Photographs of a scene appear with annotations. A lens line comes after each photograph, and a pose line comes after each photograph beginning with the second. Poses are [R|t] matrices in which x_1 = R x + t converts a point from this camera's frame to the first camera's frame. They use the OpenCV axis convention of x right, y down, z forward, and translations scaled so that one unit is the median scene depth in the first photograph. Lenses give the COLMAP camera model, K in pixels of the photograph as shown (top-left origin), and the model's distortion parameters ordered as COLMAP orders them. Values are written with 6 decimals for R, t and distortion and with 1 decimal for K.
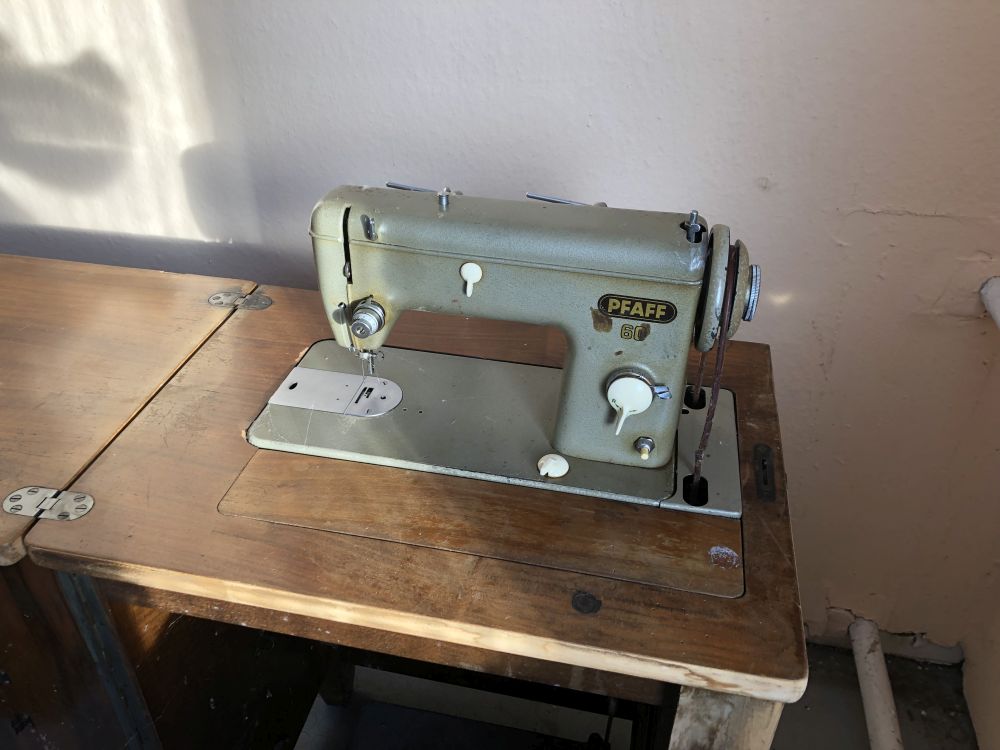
lens RADIAL K [[823.9, 0, 495.6], [0, 823.9, 381.1], [0, 0, 1]] dist [0.017246, 0.004403]
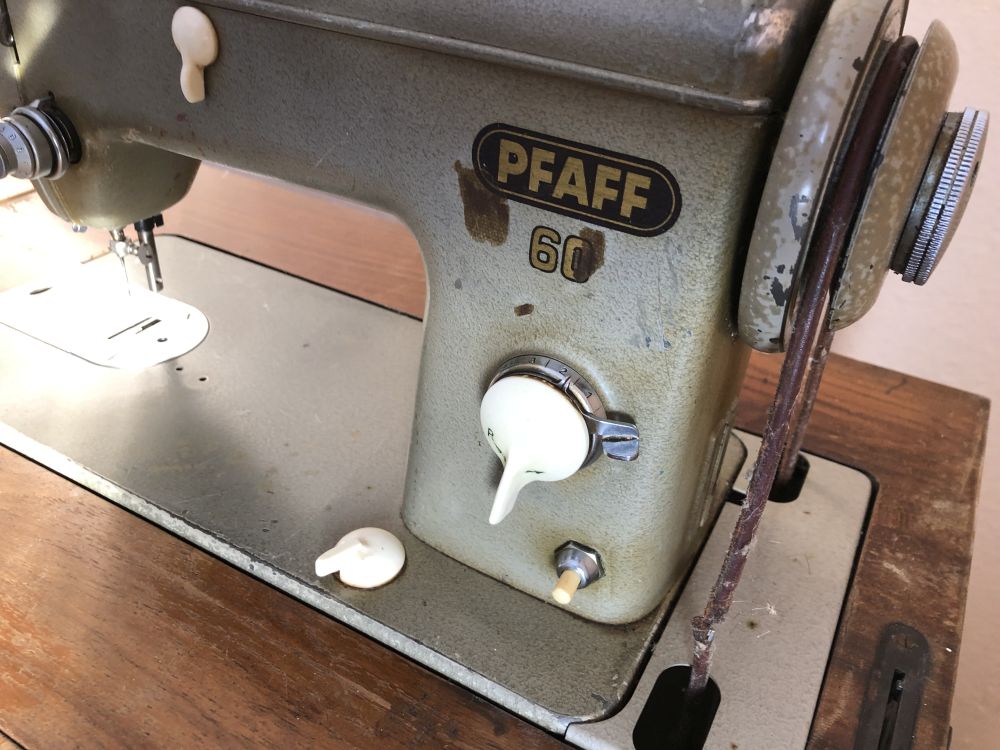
lens RADIAL K [[839.1, 0, 501.6], [0, 839.1, 398.5], [0, 0, 1]] dist [0.023924, -0.003137]
pose [[0.954728, 0.206467, -0.214165, 0.229084], [-0.203786, 0.978398, 0.034771, -0.006179], [0.216717, 0.010447, 0.976179, 0.639158]]
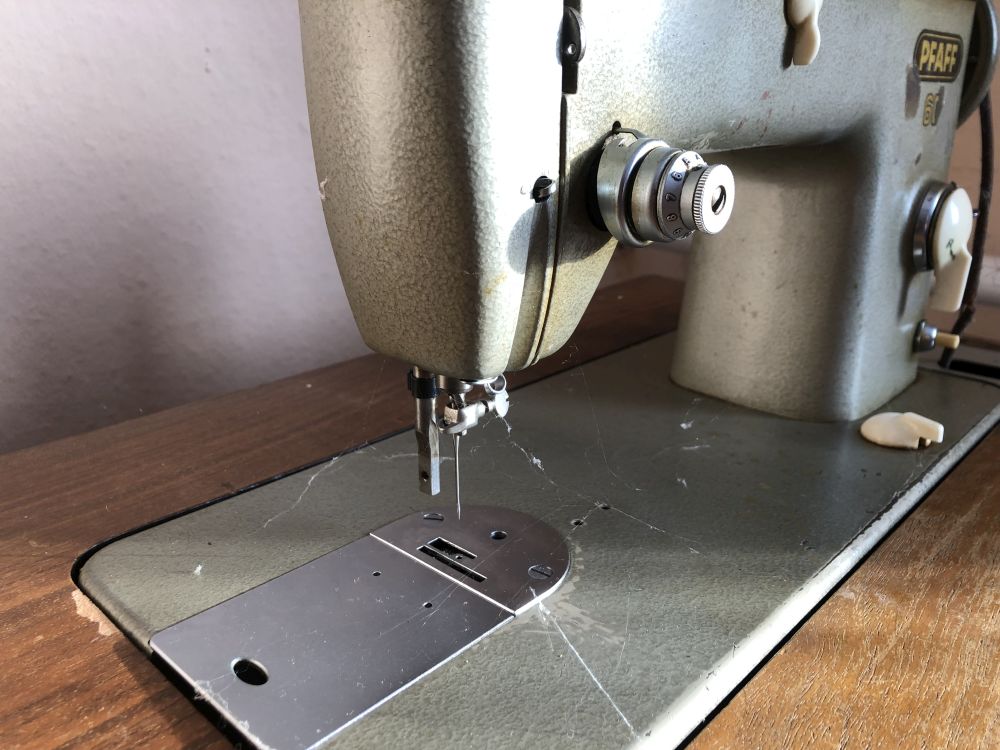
lens RADIAL K [[823.9, 0, 495.6], [0, 823.9, 381.1], [0, 0, 1]] dist [0.017246, 0.004403]
pose [[0.518592, -0.297845, 0.801468, -0.472670], [0.487379, 0.873143, 0.009121, -0.047113], [-0.702513, 0.385889, 0.597968, 0.930942]]
